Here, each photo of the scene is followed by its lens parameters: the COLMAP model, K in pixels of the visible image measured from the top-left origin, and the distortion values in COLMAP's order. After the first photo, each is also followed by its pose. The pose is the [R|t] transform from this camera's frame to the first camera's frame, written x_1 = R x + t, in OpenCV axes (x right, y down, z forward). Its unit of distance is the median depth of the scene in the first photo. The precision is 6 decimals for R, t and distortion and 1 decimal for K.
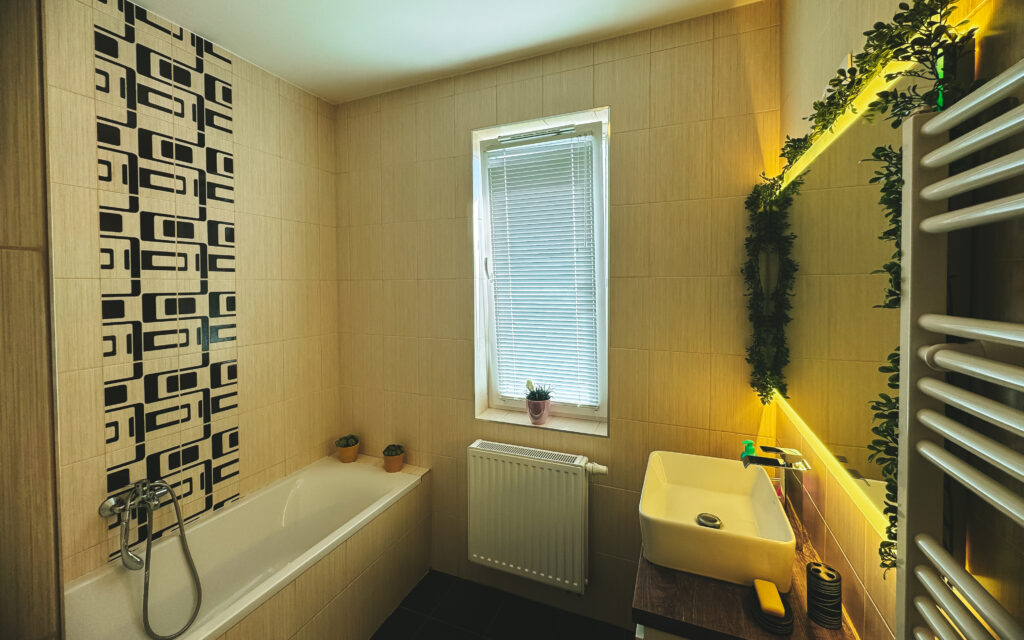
lens RADIAL K [[411.4, 0, 510.4], [0, 411.4, 291.9], [0, 0, 1]] dist [-0.001226, -0.000132]
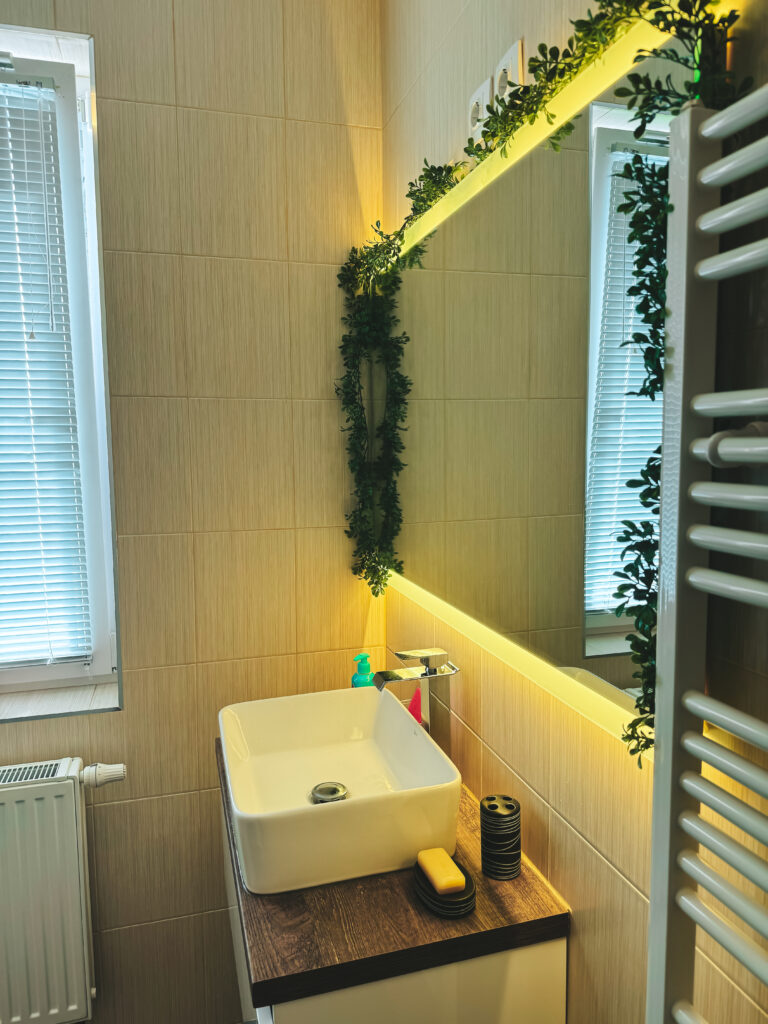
lens RADIAL K [[721.6, 0, 384.0], [0, 721.6, 512.0], [0, 0, 1]] dist [0.098908, -0.118640]
pose [[0.775097, -0.063558, 0.628637, -0.082606], [0.017238, 0.996685, 0.079515, 0.048356], [-0.631607, -0.050795, 0.773623, 0.109956]]
